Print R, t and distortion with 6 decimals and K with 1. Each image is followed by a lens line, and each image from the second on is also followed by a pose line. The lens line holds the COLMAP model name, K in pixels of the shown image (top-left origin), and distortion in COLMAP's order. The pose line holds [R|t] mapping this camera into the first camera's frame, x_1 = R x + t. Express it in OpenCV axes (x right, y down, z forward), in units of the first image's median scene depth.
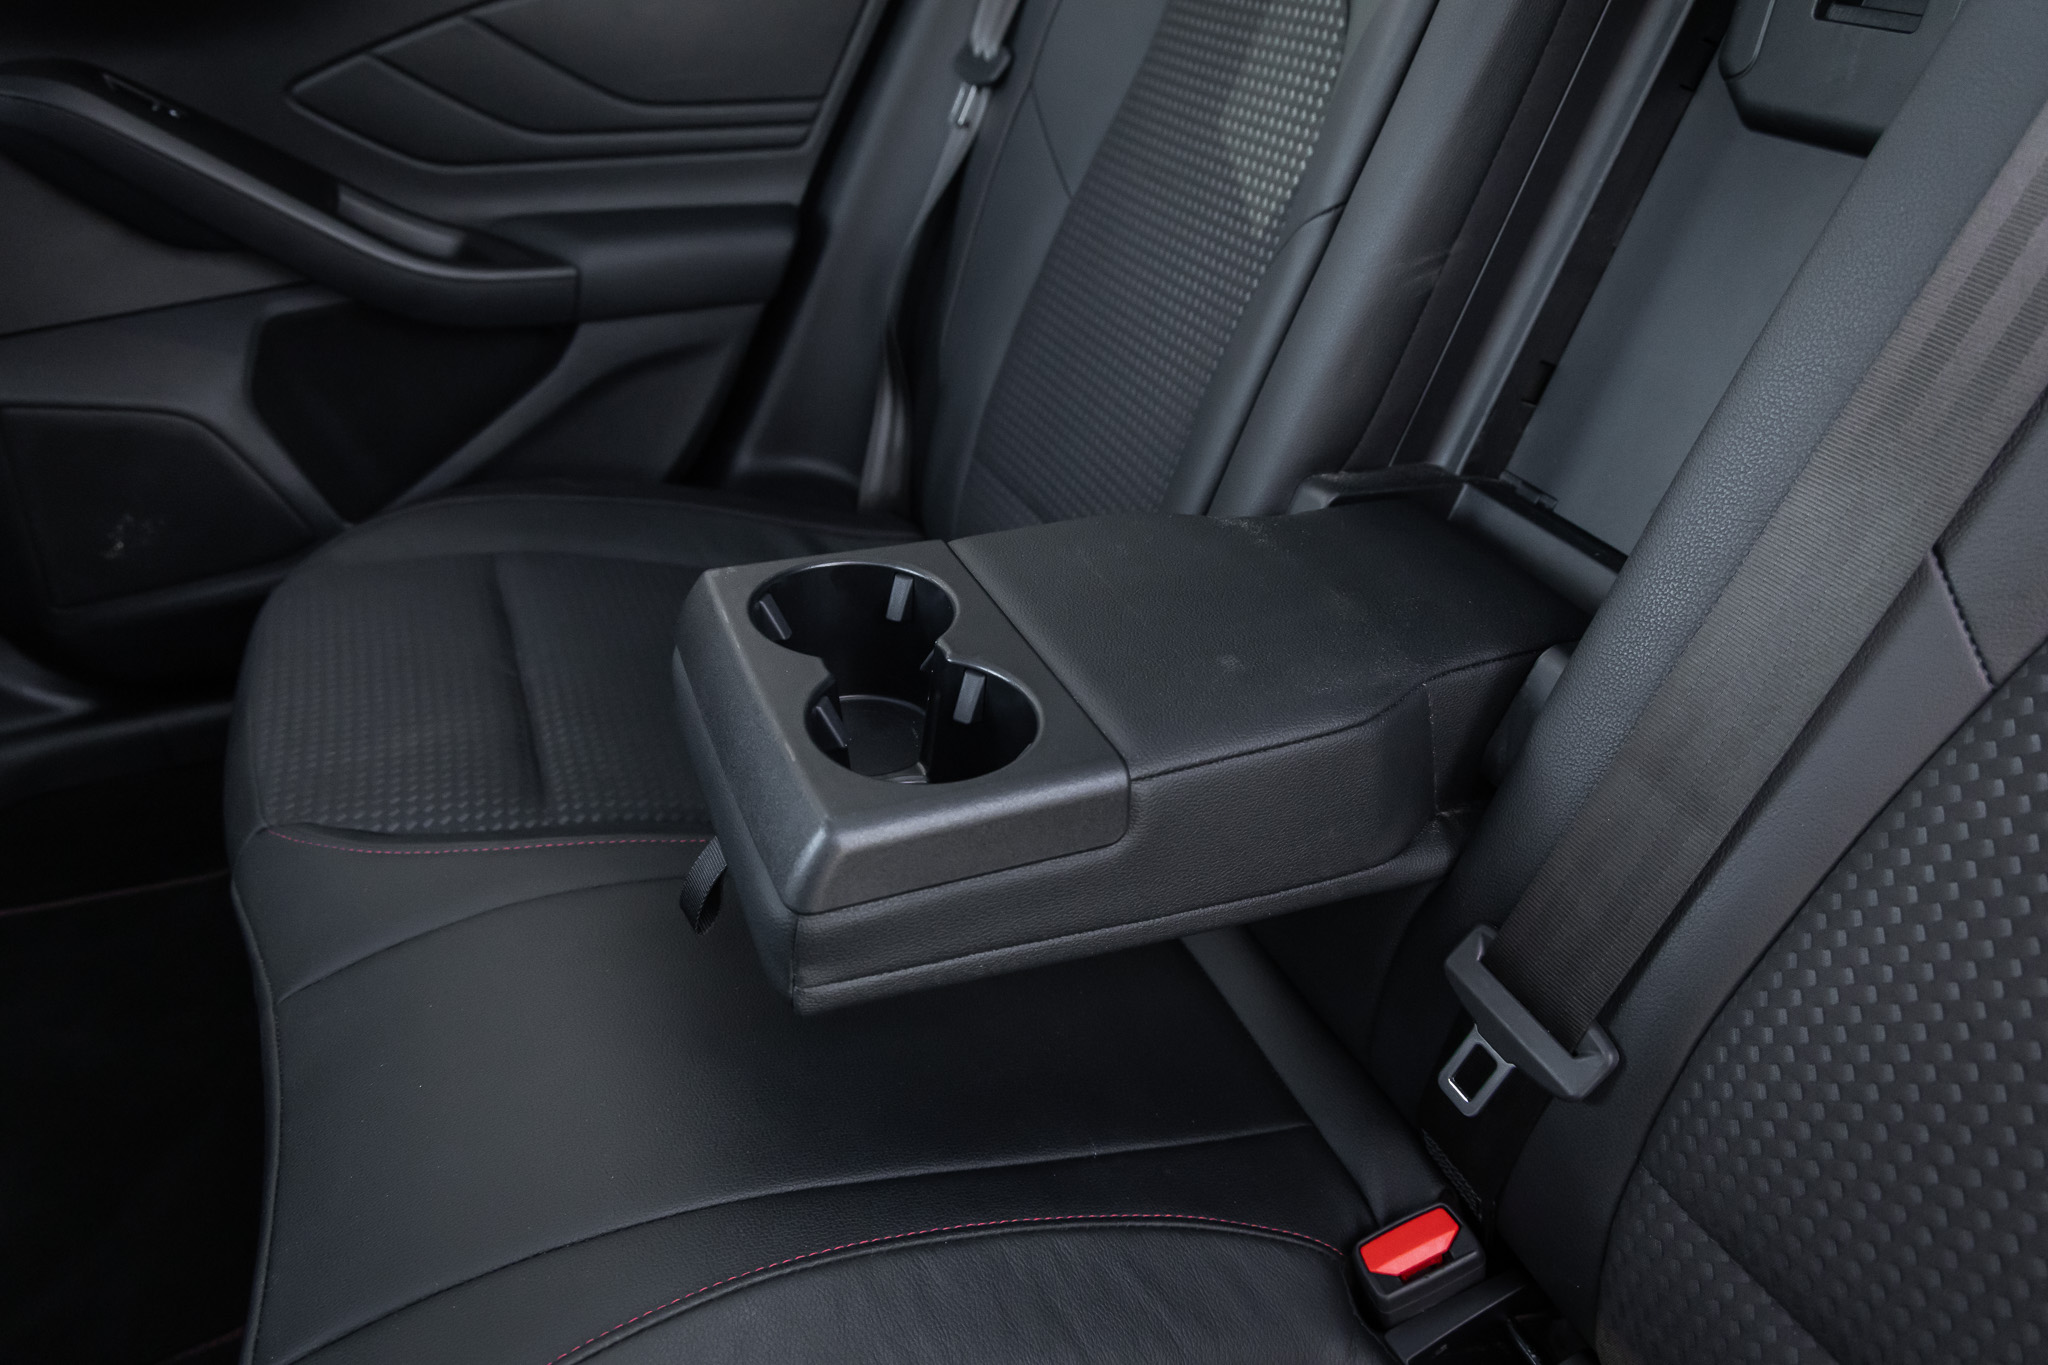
lens RADIAL K [[1317.7, 0, 1024.0], [0, 1317.7, 682.5], [0, 0, 1]] dist [-0.014448, 0.000922]
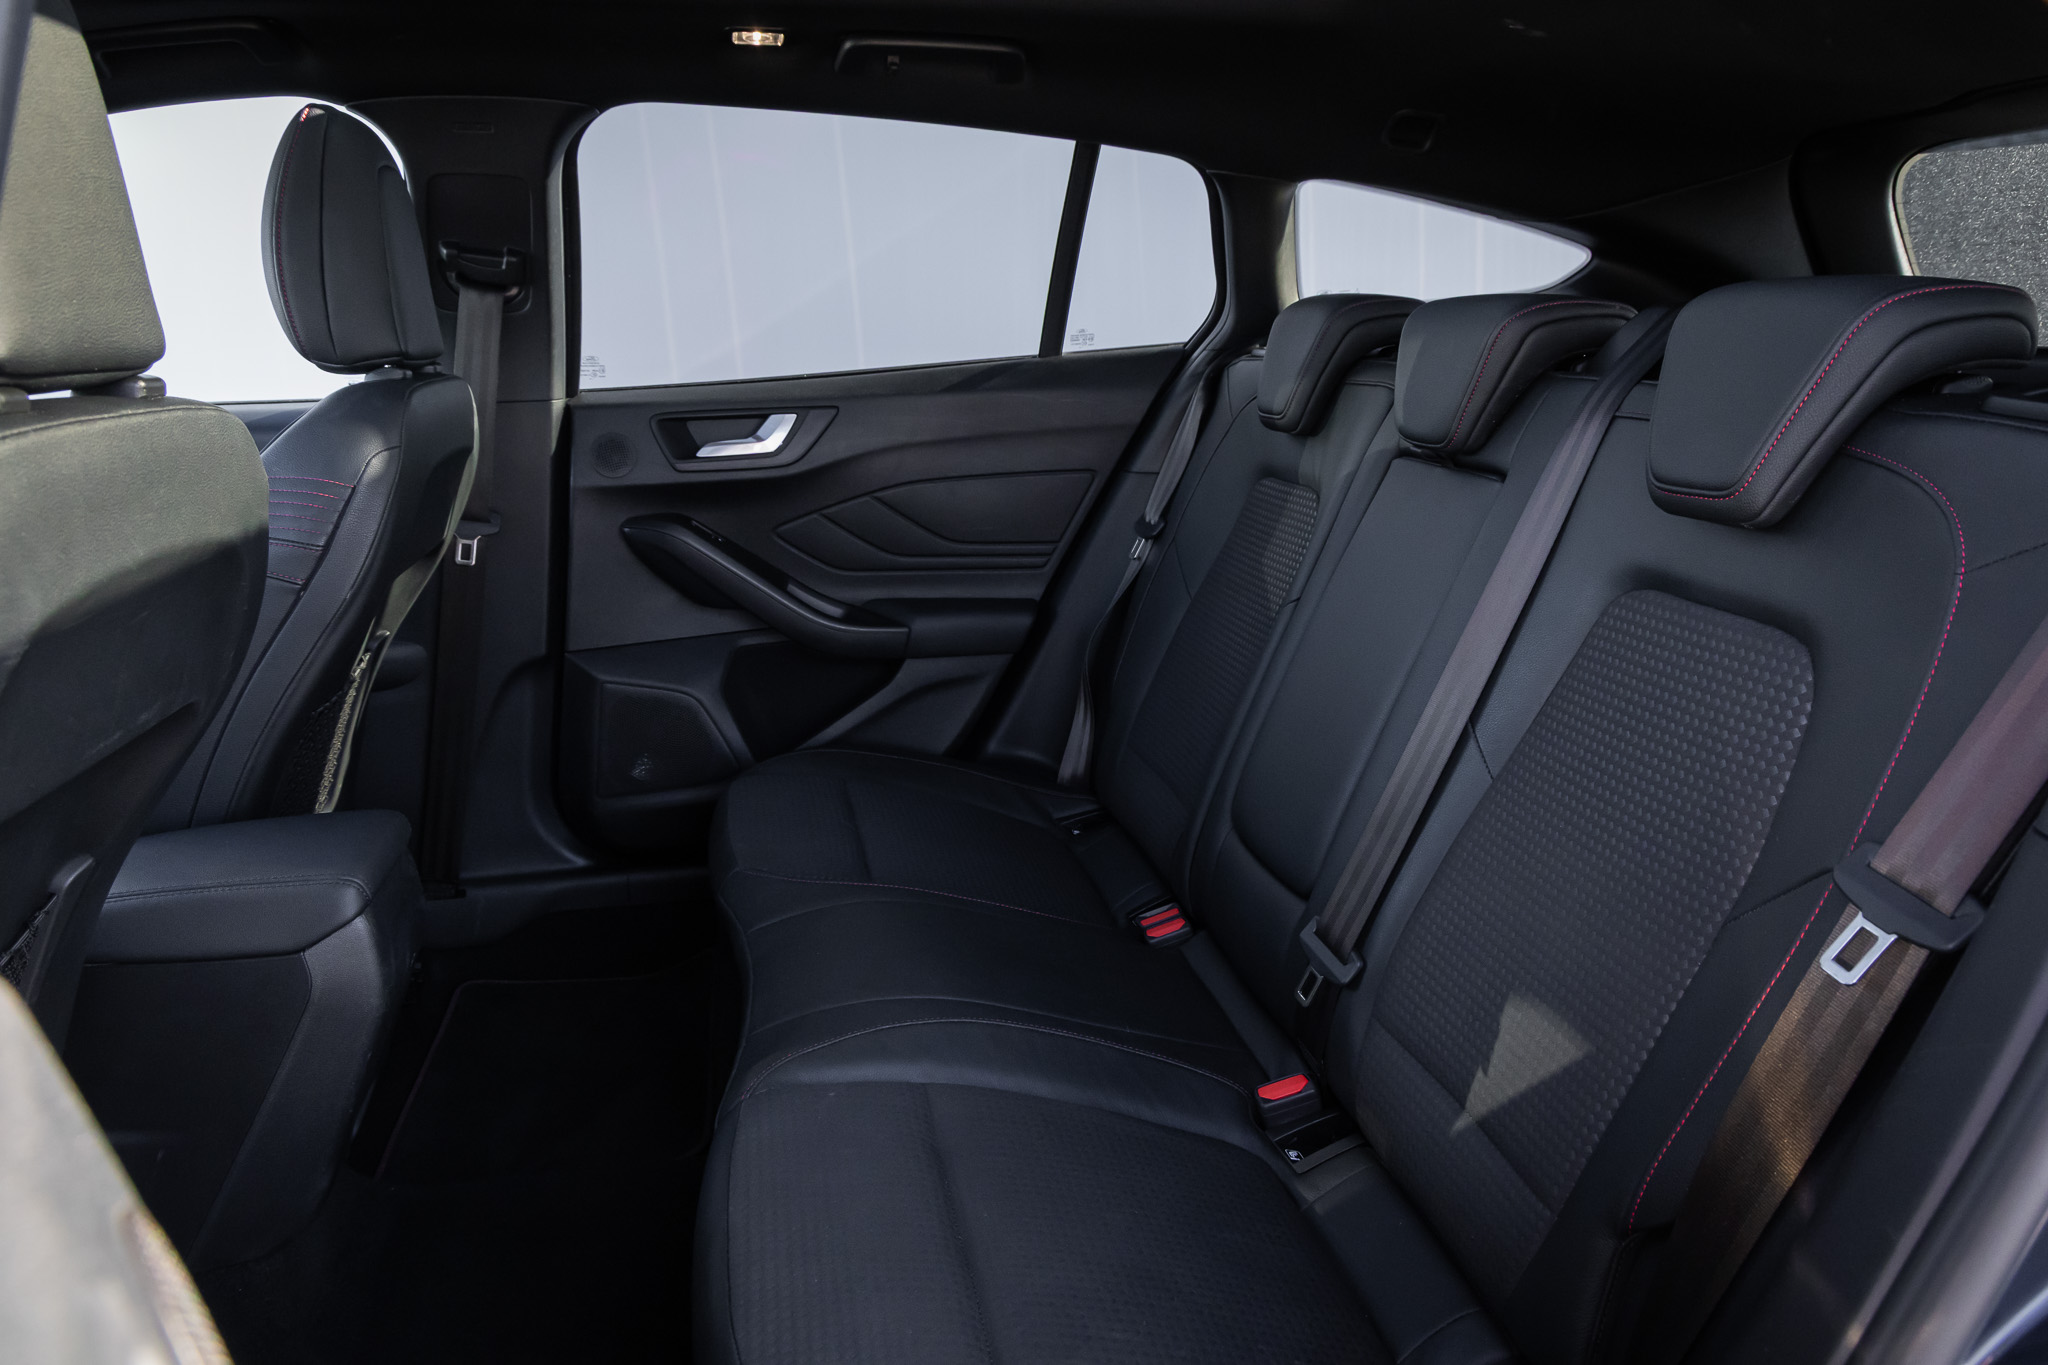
lens RADIAL K [[1317.7, 0, 1024.0], [0, 1317.7, 682.5], [0, 0, 1]] dist [-0.014448, 0.000922]
pose [[0.982501, 0.046755, -0.180292, 0.129262], [-0.099312, 0.950405, -0.294732, 0.254827], [0.157571, 0.307480, 0.938418, -0.596919]]
